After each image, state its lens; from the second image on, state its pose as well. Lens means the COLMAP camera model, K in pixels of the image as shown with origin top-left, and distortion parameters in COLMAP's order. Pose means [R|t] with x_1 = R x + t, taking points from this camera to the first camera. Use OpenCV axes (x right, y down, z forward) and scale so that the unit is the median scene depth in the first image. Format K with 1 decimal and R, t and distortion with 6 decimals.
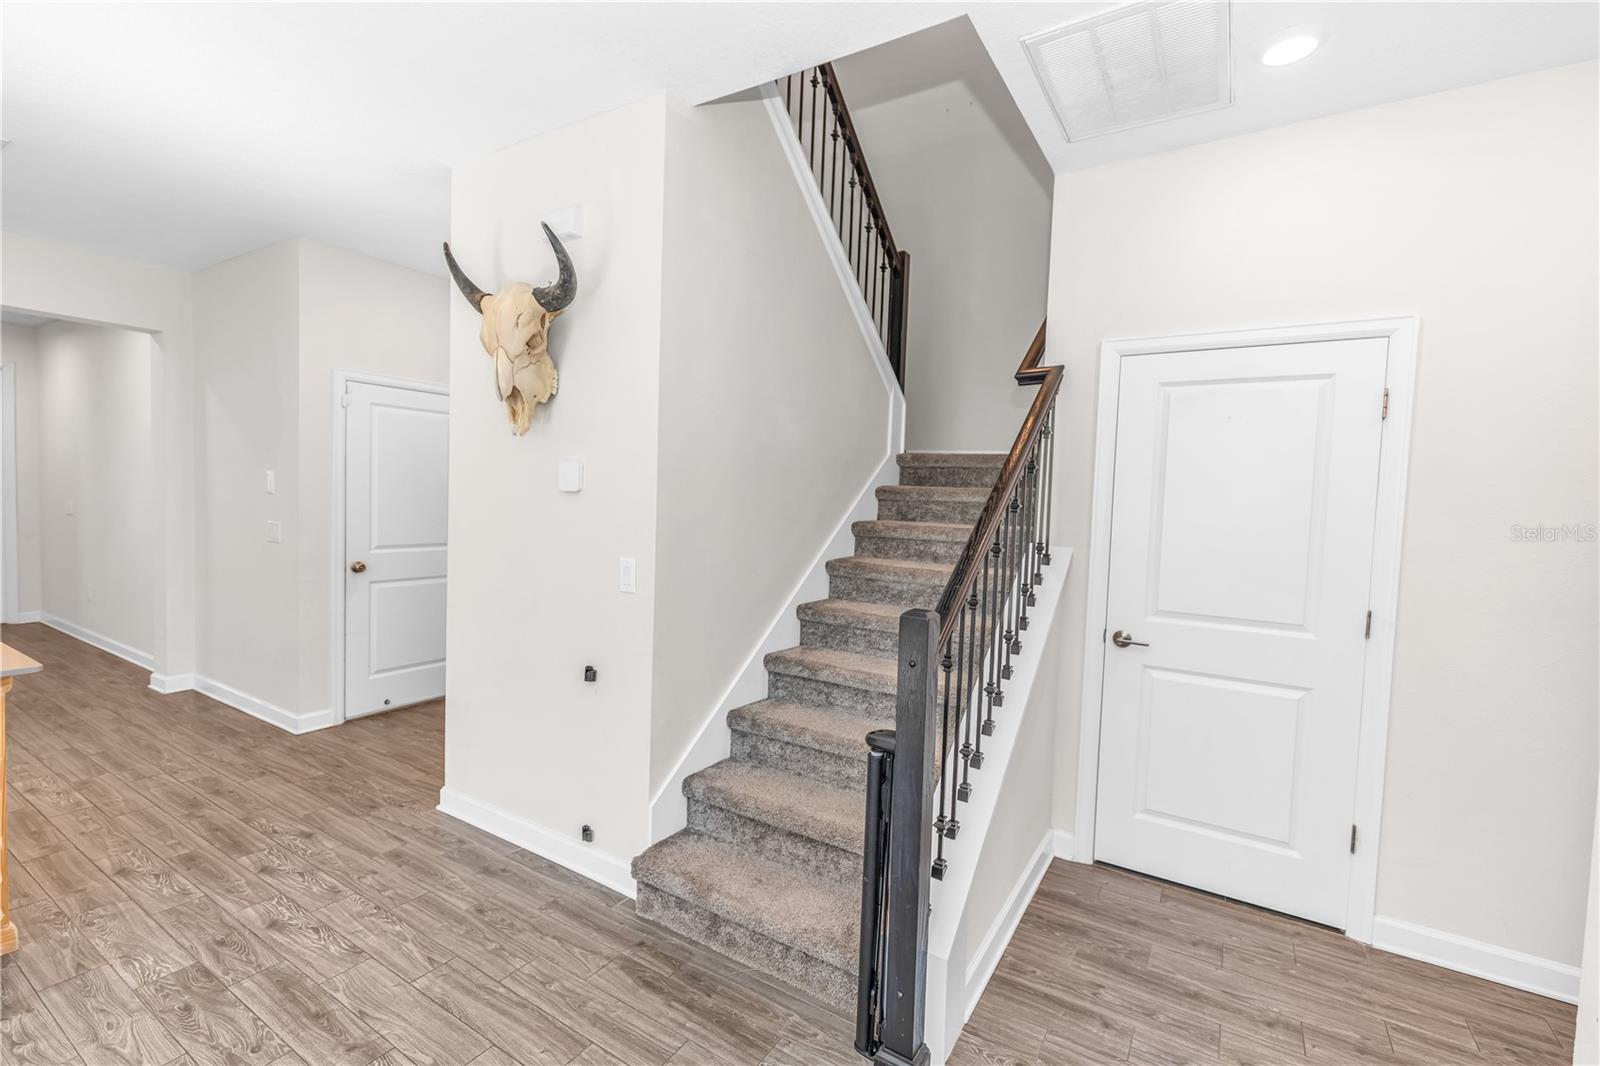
lens RADIAL K [[730.3, 0, 800.0], [0, 730.3, 533.0], [0, 0, 1]] dist [-0.000610, -0.000092]
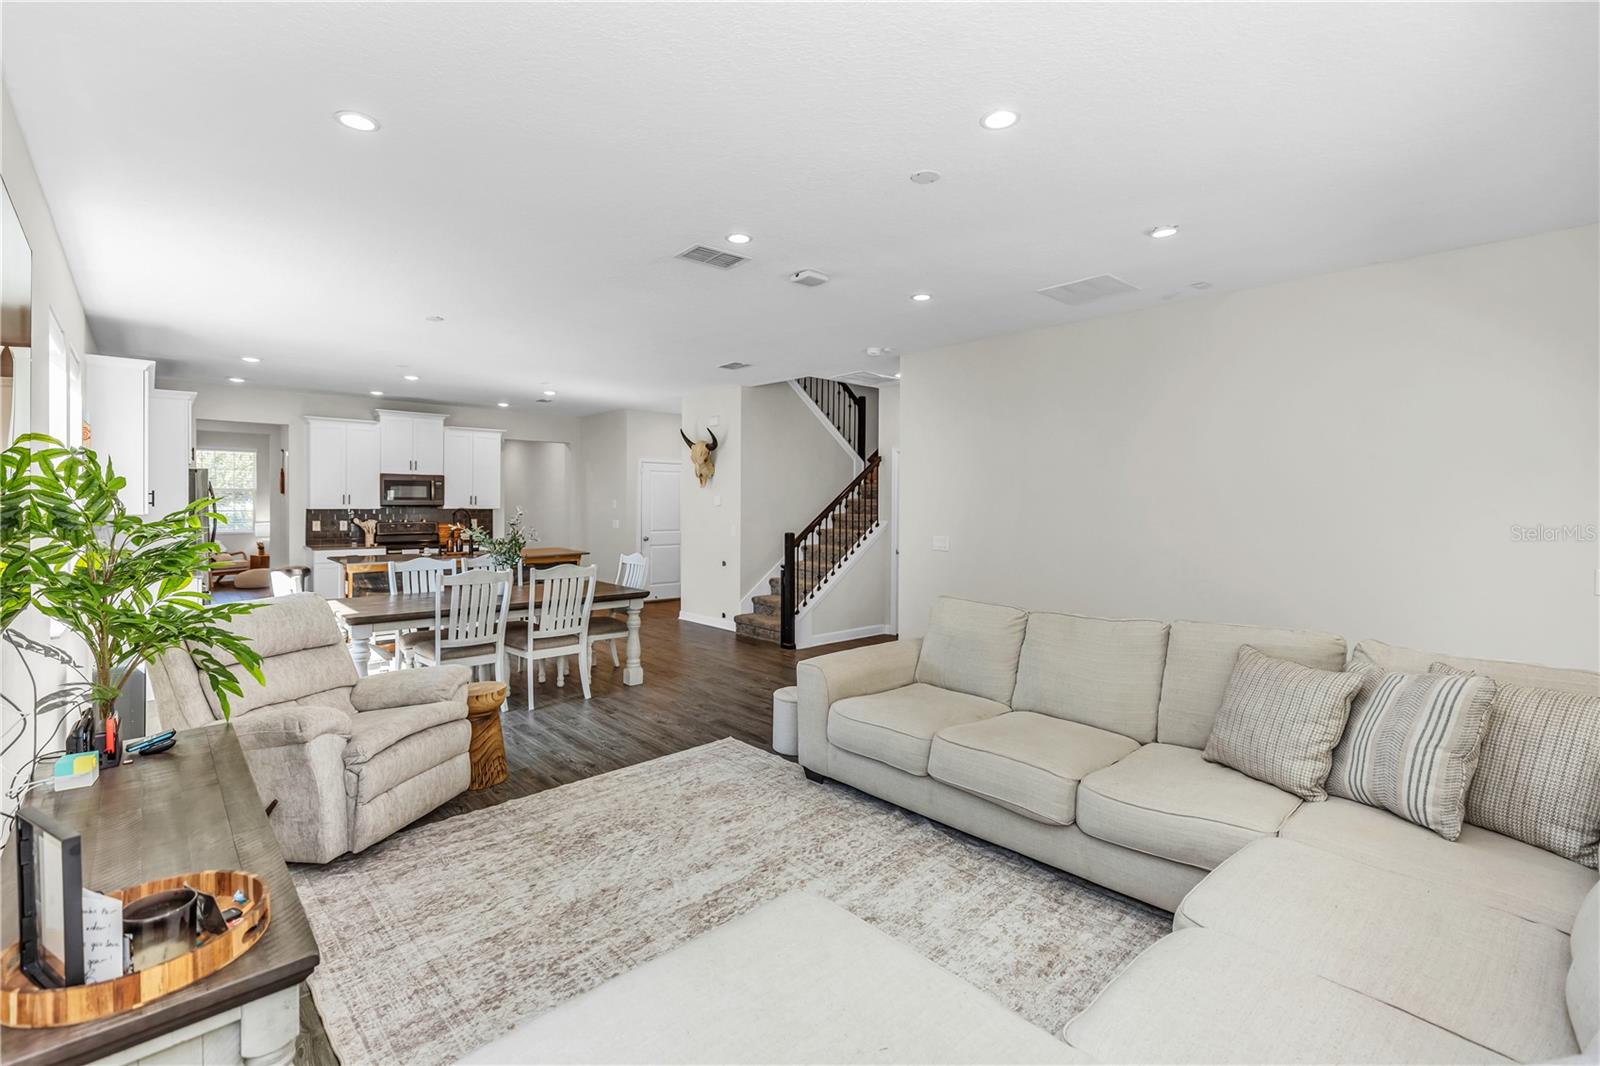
lens RADIAL K [[716.0, 0, 801.0], [0, 716.0, 507.0], [0, 0, 1]] dist [-0.000339, 0.000058]
pose [[0.961984, -0.028494, -0.271617, 0.858531], [0.016697, 0.998818, -0.045644, 0.093016], [0.272597, 0.039373, 0.961322, -1.845237]]
